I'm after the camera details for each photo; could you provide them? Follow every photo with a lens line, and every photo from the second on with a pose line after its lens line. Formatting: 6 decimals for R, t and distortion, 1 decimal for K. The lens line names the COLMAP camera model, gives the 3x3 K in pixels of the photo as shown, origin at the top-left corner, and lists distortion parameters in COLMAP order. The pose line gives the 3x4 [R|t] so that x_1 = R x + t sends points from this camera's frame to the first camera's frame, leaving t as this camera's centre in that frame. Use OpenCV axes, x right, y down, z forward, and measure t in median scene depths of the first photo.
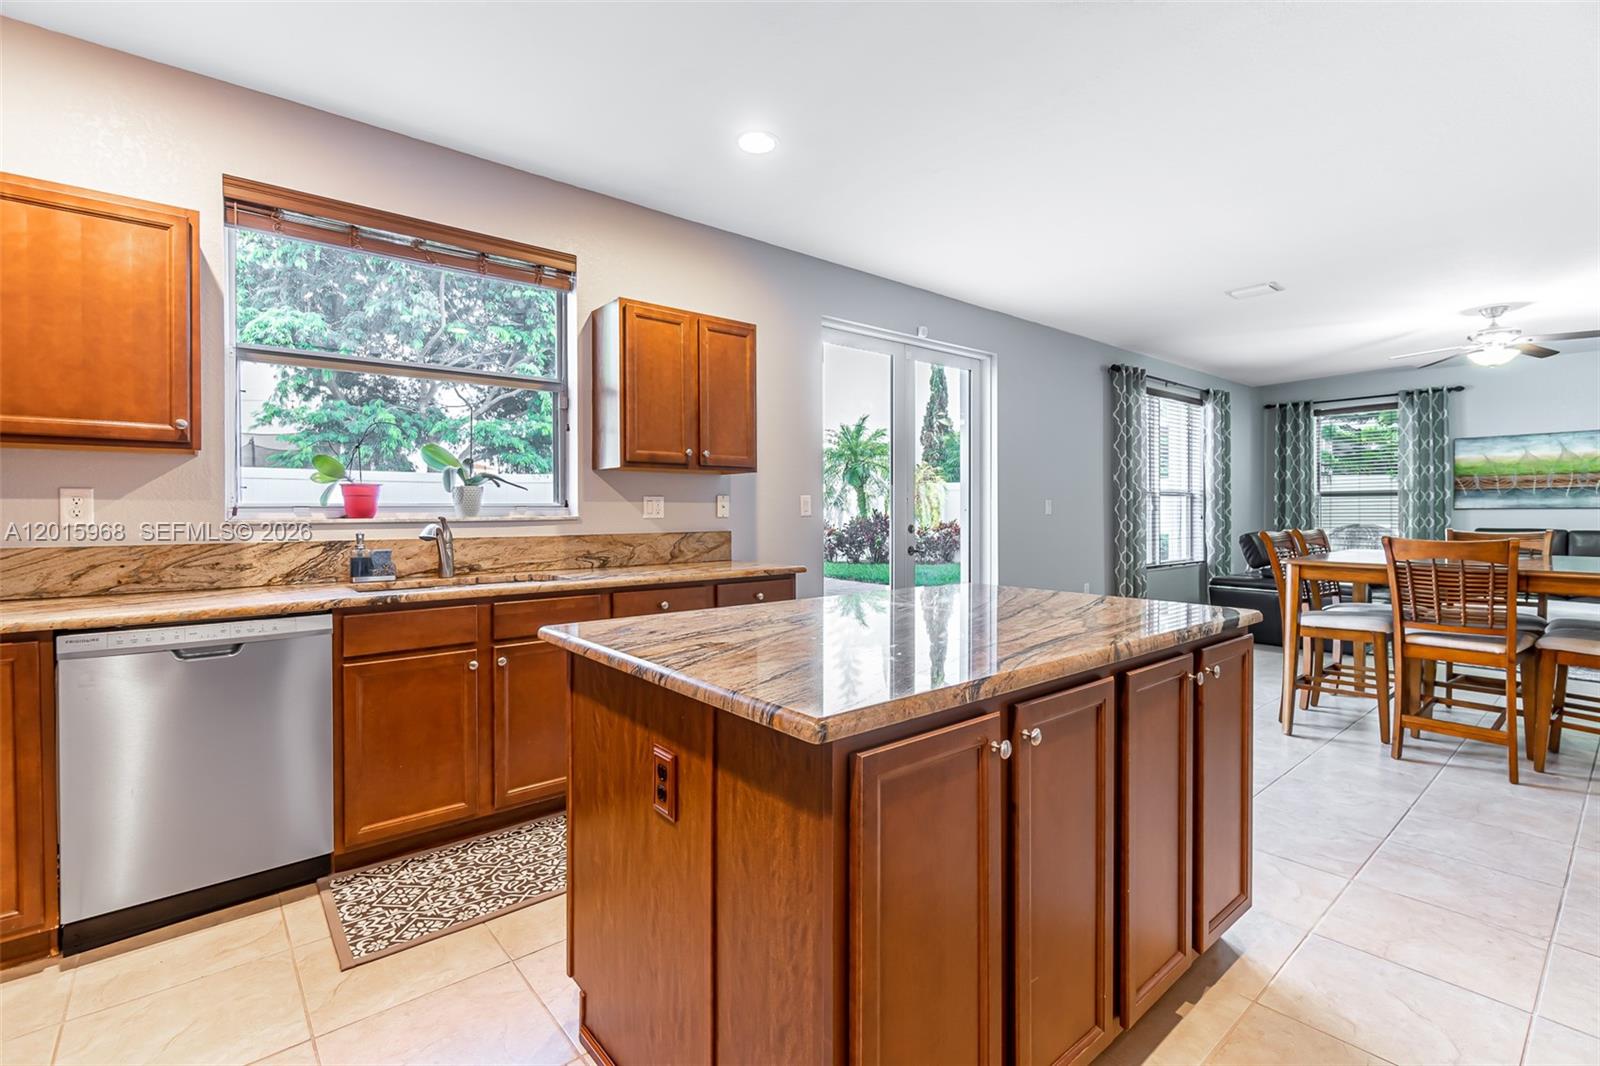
lens RADIAL K [[724.9, 0, 789.1], [0, 724.9, 519.7], [0, 0, 1]] dist [0.000878, 0.000148]
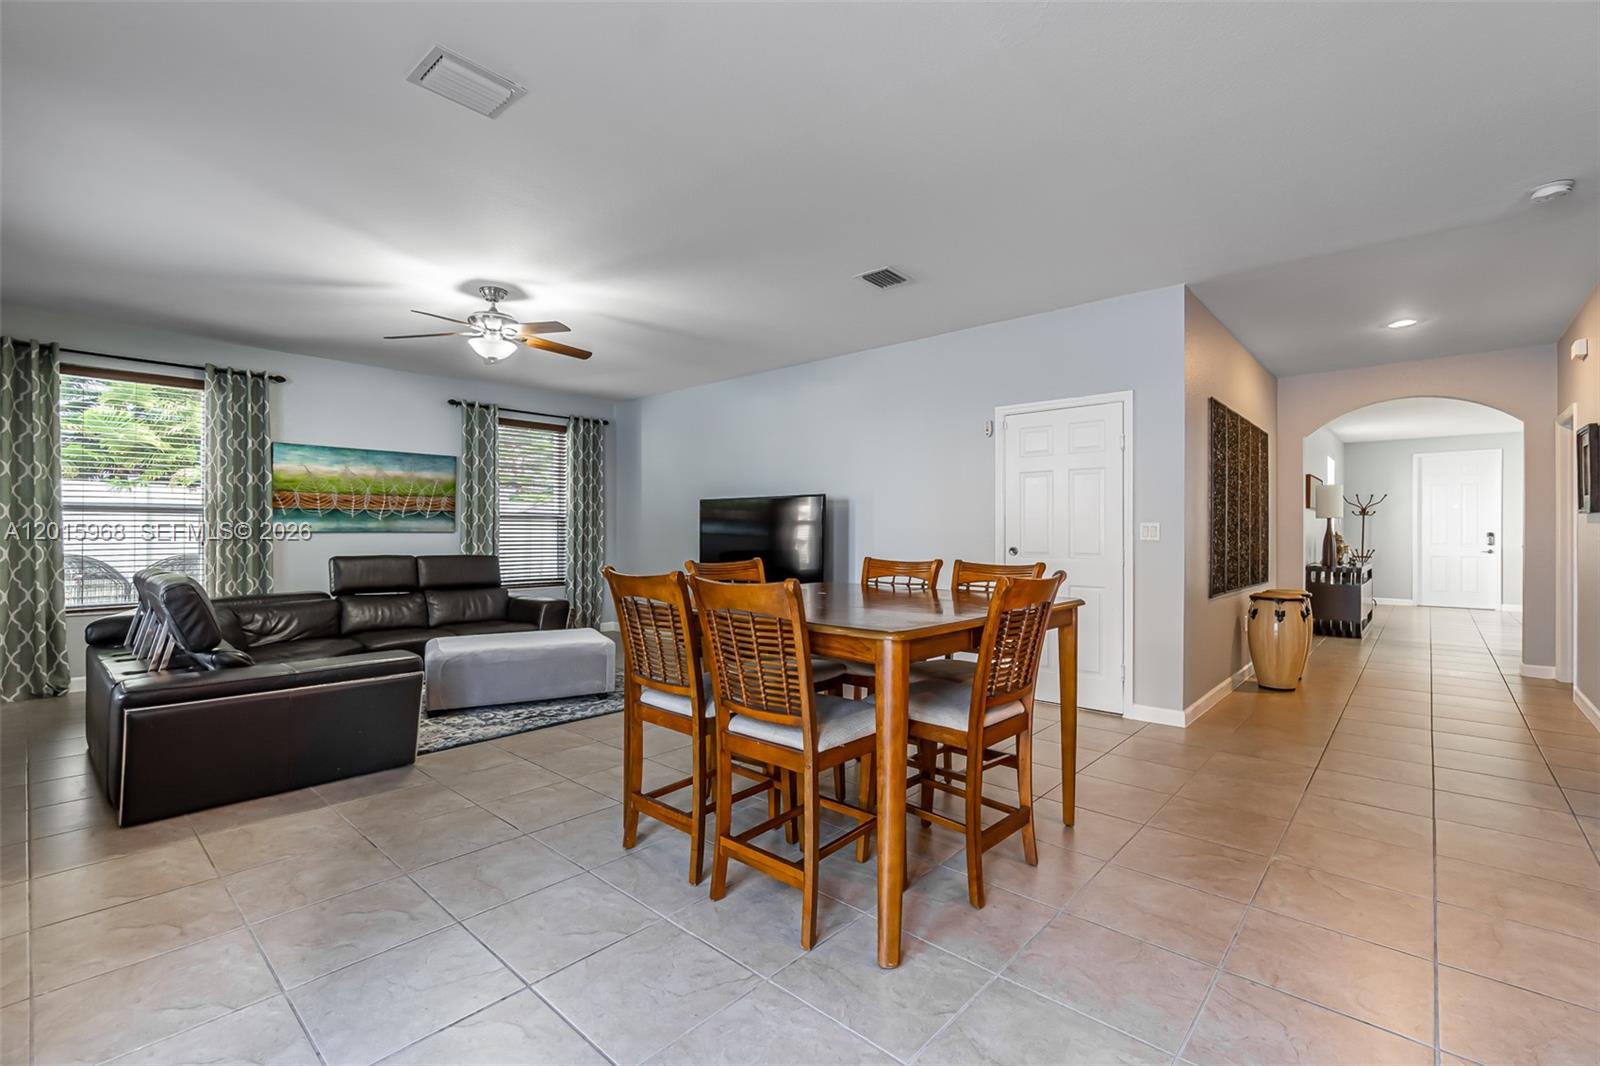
lens RADIAL K [[700.2, 0, 791.0], [0, 700.2, 537.2], [0, 0, 1]] dist [-0.001609, -0.000361]
pose [[-0.131581, -0.002408, 0.991302, 0.102527], [0.011363, 0.999928, 0.003937, -0.006426], [-0.991240, 0.011782, -0.131544, 0.576622]]
